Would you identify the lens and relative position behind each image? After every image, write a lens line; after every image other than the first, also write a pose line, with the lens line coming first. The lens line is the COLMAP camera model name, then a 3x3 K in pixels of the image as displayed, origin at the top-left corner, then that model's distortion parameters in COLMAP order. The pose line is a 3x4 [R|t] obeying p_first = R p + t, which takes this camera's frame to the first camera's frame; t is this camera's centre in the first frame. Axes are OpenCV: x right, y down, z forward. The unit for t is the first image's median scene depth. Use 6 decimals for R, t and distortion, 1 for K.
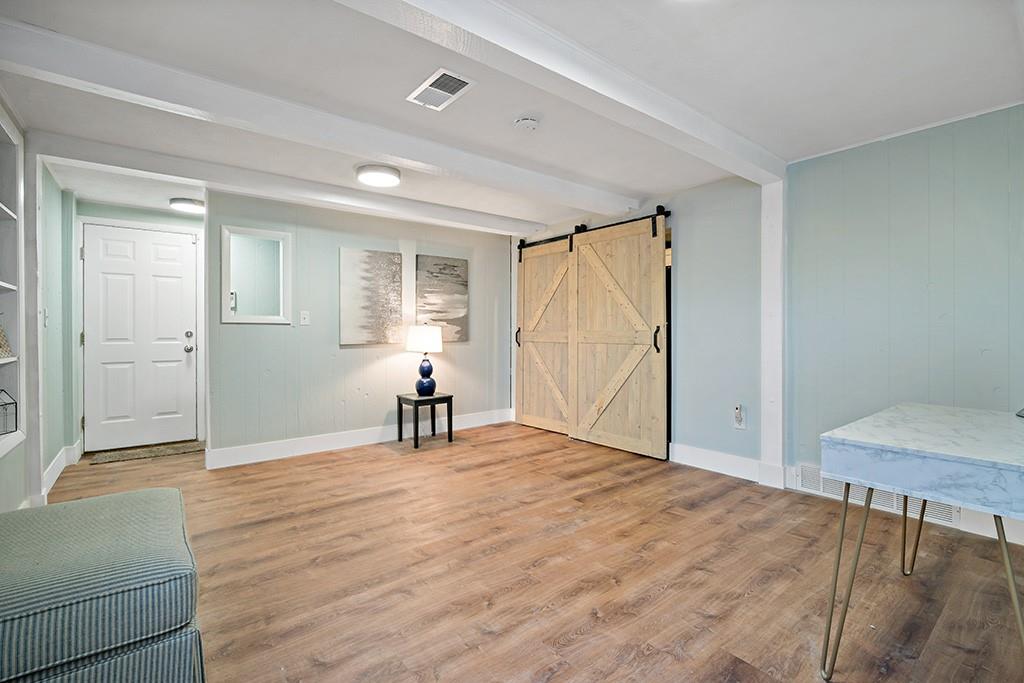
lens RADIAL K [[472.5, 0, 512.9], [0, 472.5, 327.6], [0, 0, 1]] dist [-0.000492, 0.000228]
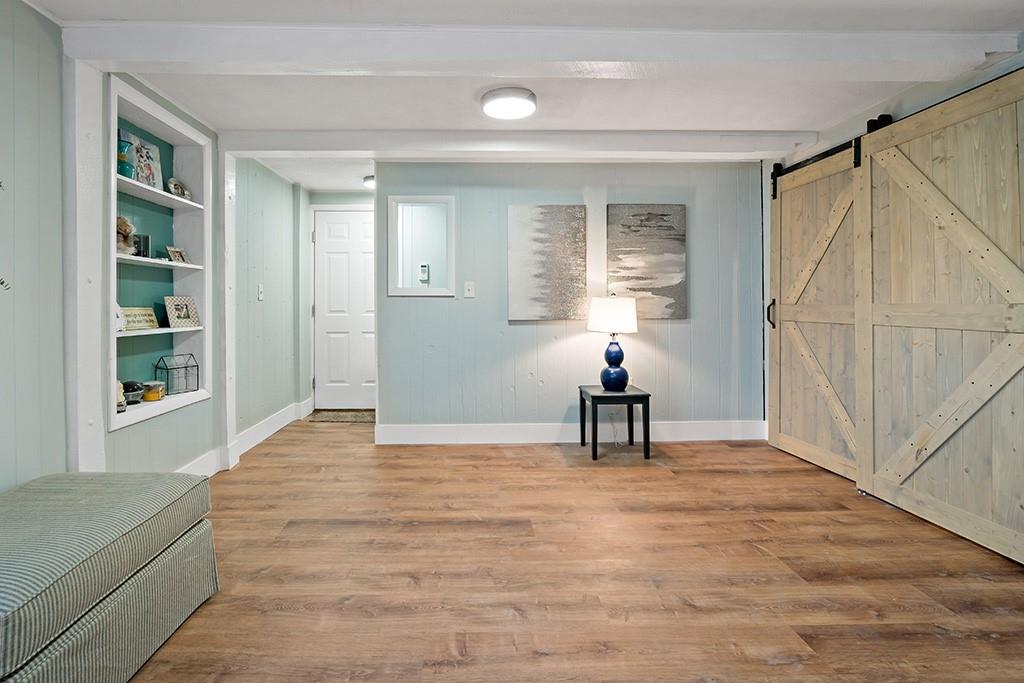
lens RADIAL K [[492.5, 0, 481.9], [0, 492.5, 296.7], [0, 0, 1]] dist [-0.002918, 0.000169]
pose [[0.789704, -0.008370, -0.613431, 0.138035], [0.004466, 0.999959, -0.007895, 0.000611], [0.613472, 0.003495, 0.789709, 0.267077]]
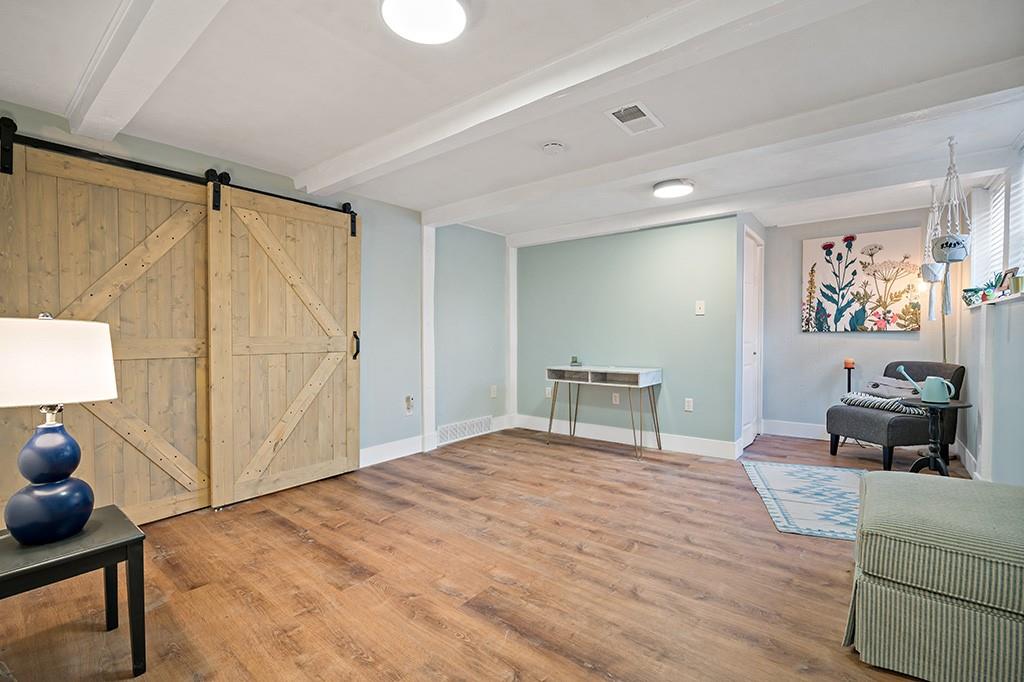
lens RADIAL K [[433.1, 0, 548.8], [0, 433.1, 345.0], [0, 0, 1]] dist [-0.000418, 0.000024]
pose [[-0.266882, -0.019687, 0.963528, -0.590850], [-0.000795, 0.999795, 0.020207, 0.005588], [-0.963729, 0.004627, -0.266843, 0.794432]]
